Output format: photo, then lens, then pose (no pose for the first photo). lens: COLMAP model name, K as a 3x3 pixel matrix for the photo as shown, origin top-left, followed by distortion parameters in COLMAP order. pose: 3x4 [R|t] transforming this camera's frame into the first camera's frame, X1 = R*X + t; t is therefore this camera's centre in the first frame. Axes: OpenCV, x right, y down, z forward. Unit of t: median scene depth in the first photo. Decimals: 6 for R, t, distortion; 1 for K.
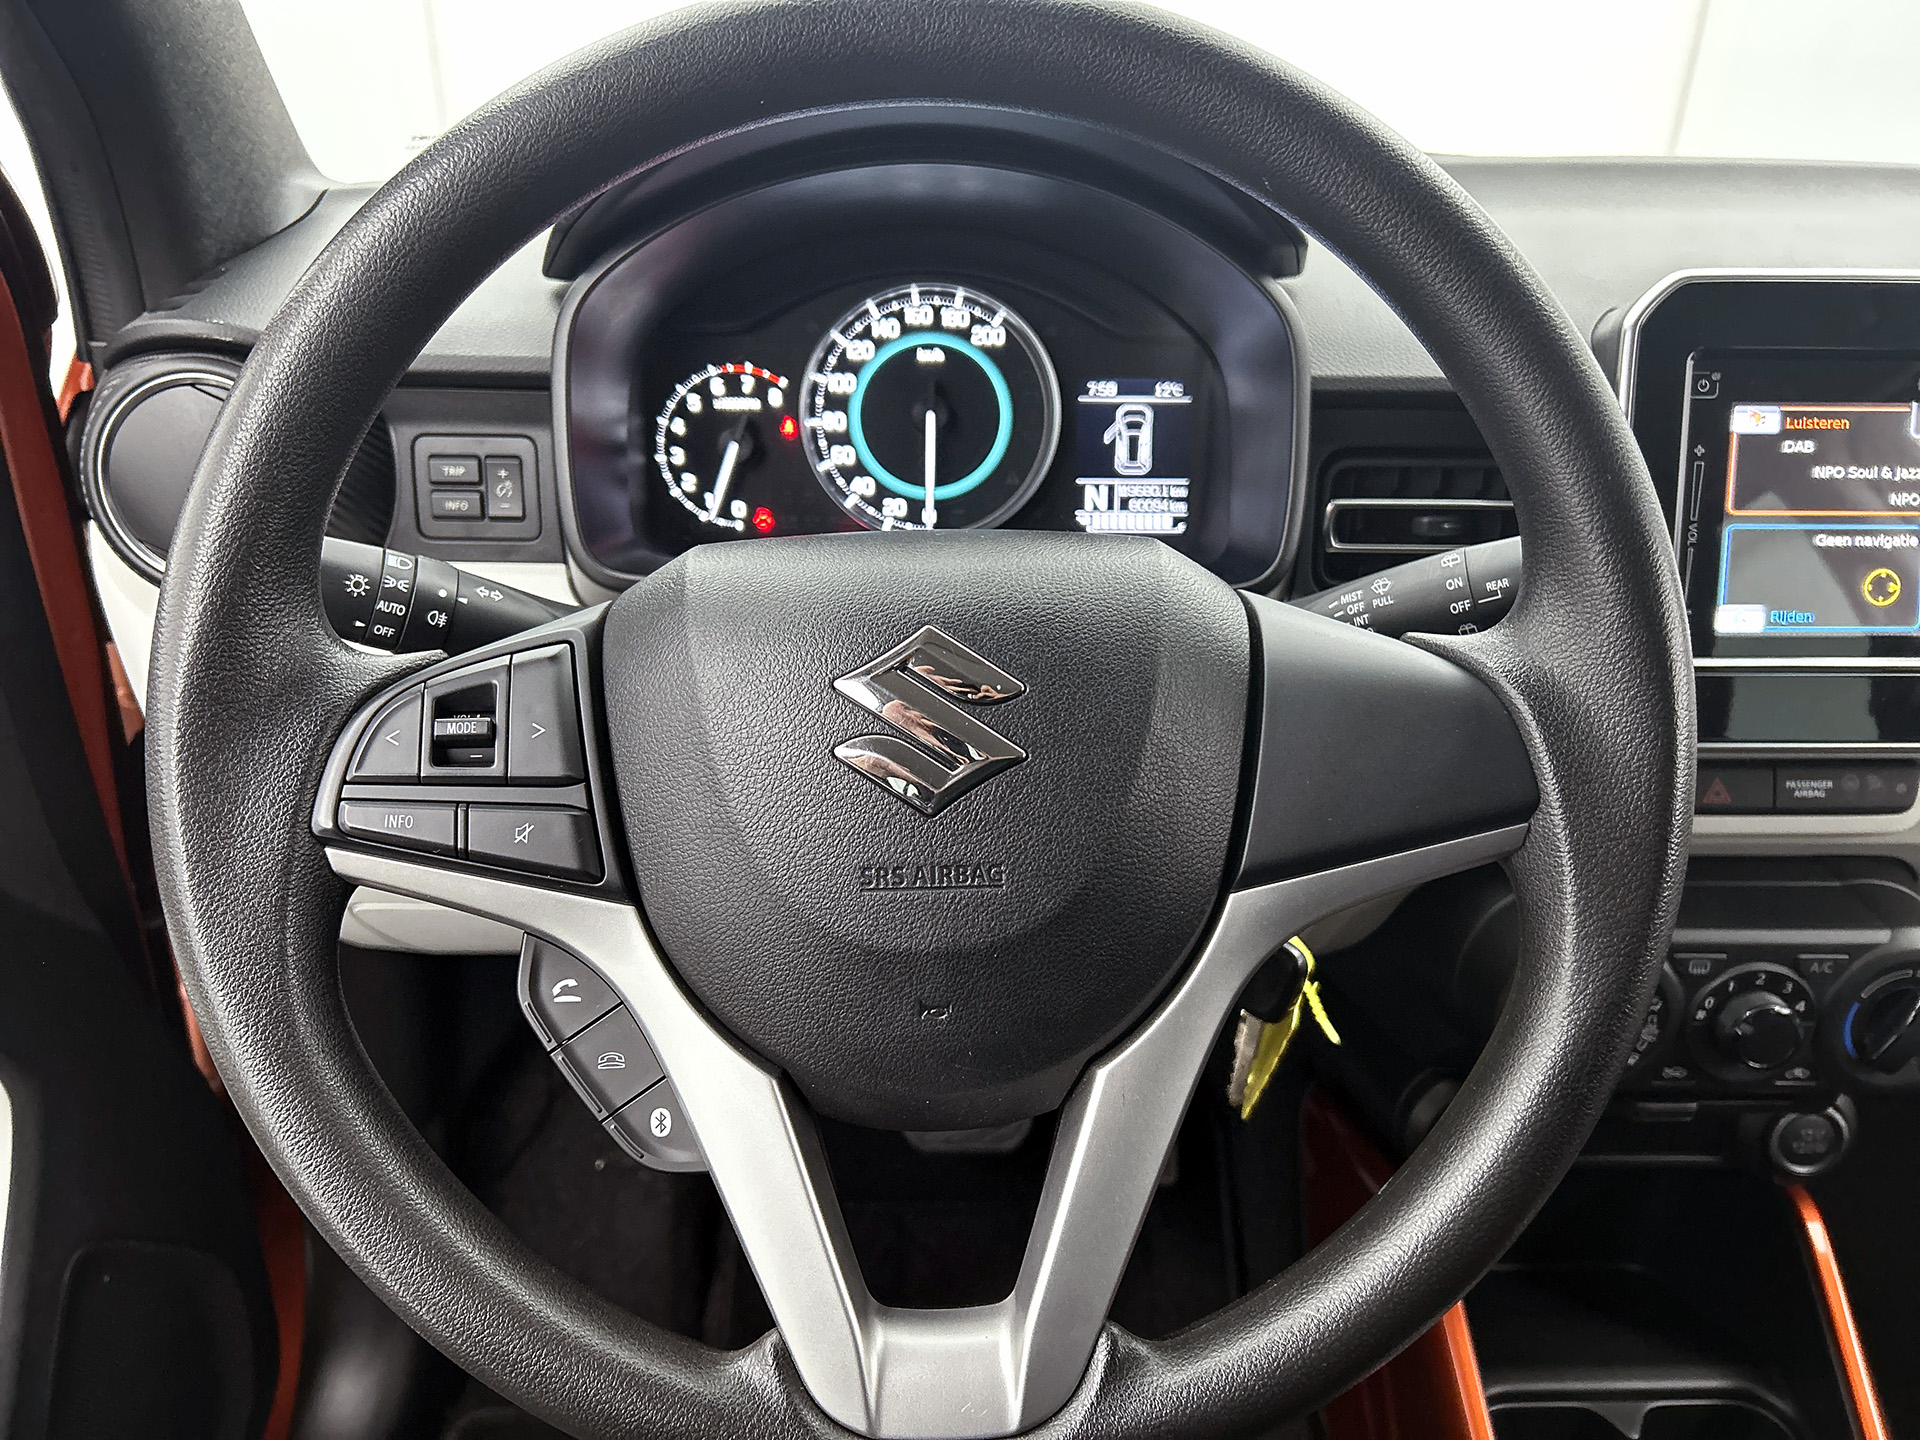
lens RADIAL K [[1458.6, 0, 964.2], [0, 1458.6, 730.2], [0, 0, 1]] dist [0.045788, -0.062503]
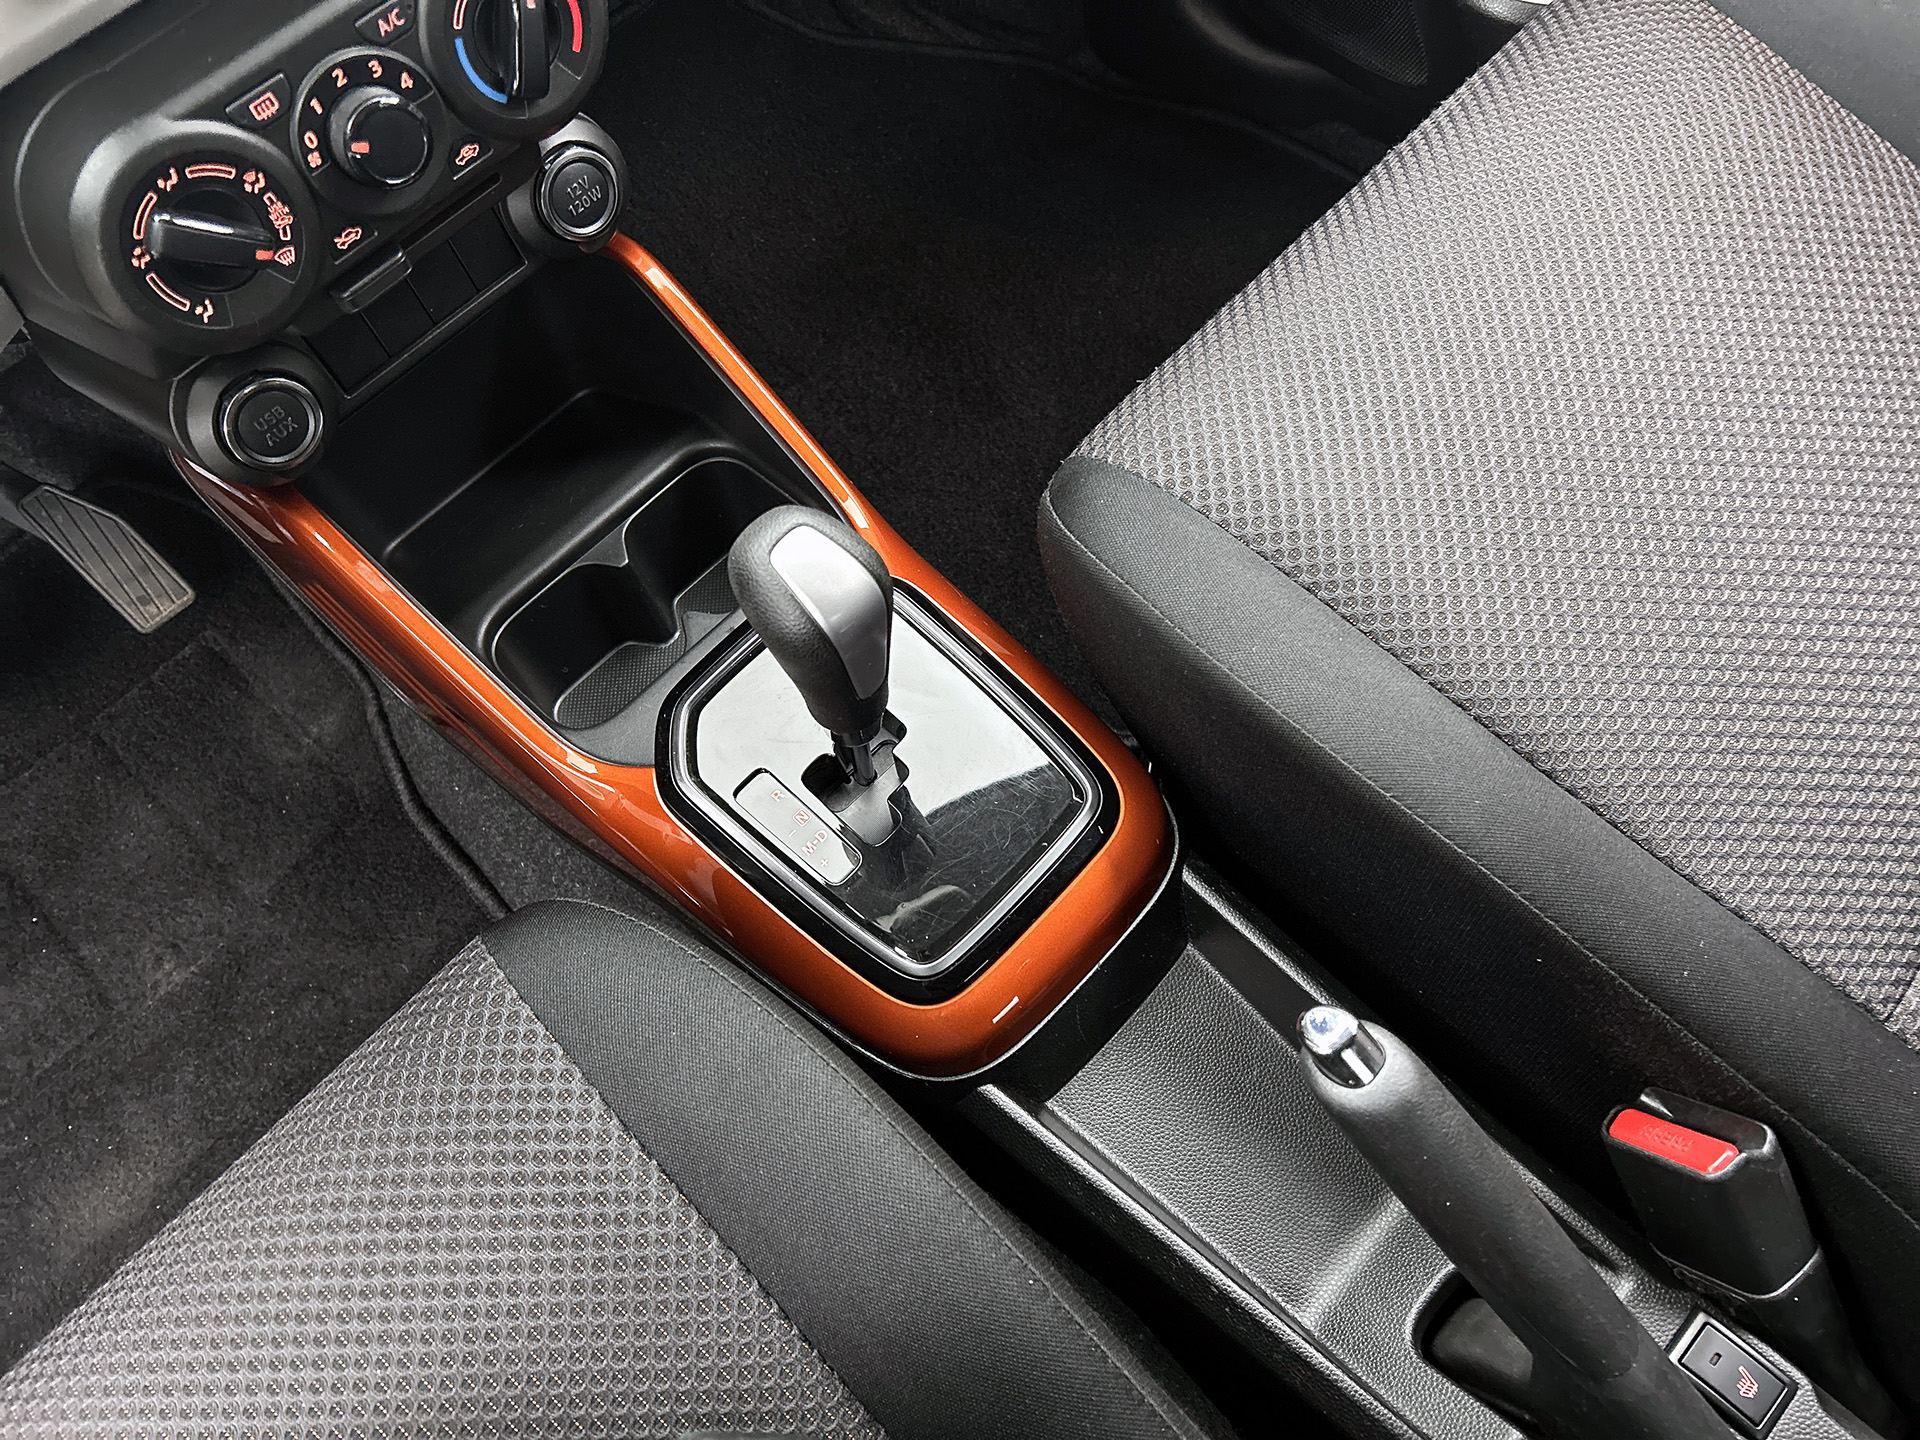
lens RADIAL K [[1458.6, 0, 966.3], [0, 1458.6, 708.1], [0, 0, 1]] dist [0.045788, -0.062503]
pose [[0.700650, -0.665286, 0.257844, 0.346409], [0.442087, 0.688435, 0.574992, 0.095834], [-0.560044, -0.288879, 0.776466, 0.091250]]
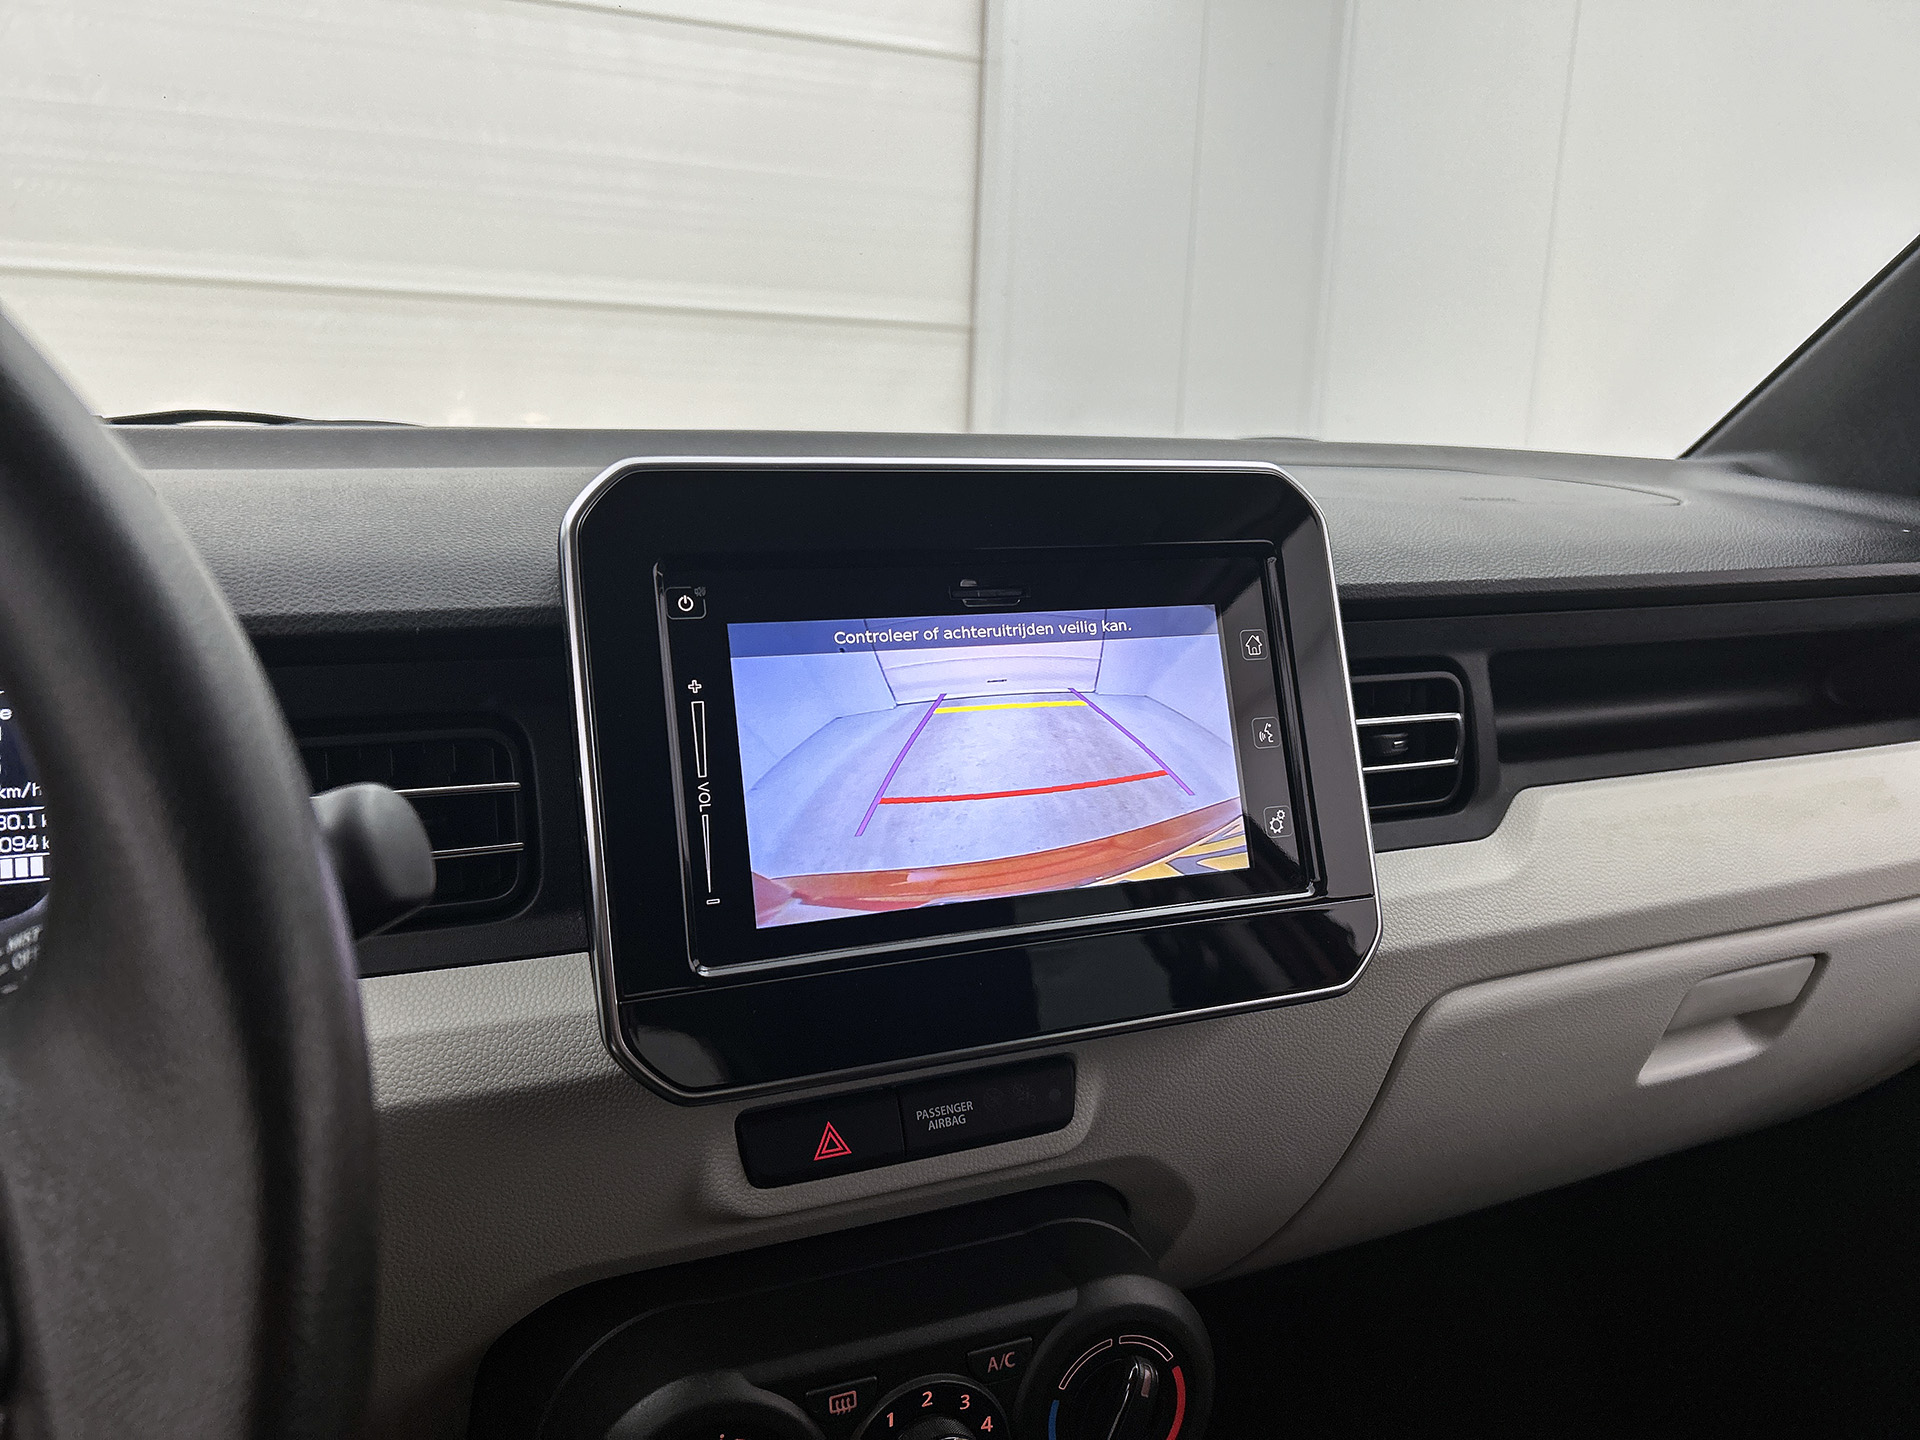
lens RADIAL K [[1458.6, 0, 958.9], [0, 1458.6, 715.3], [0, 0, 1]] dist [0.045788, -0.062503]
pose [[0.924433, -0.071092, 0.374659, 0.310619], [0.164816, 0.960454, -0.224421, 0.011725], [-0.343888, 0.269212, 0.899592, 0.259162]]
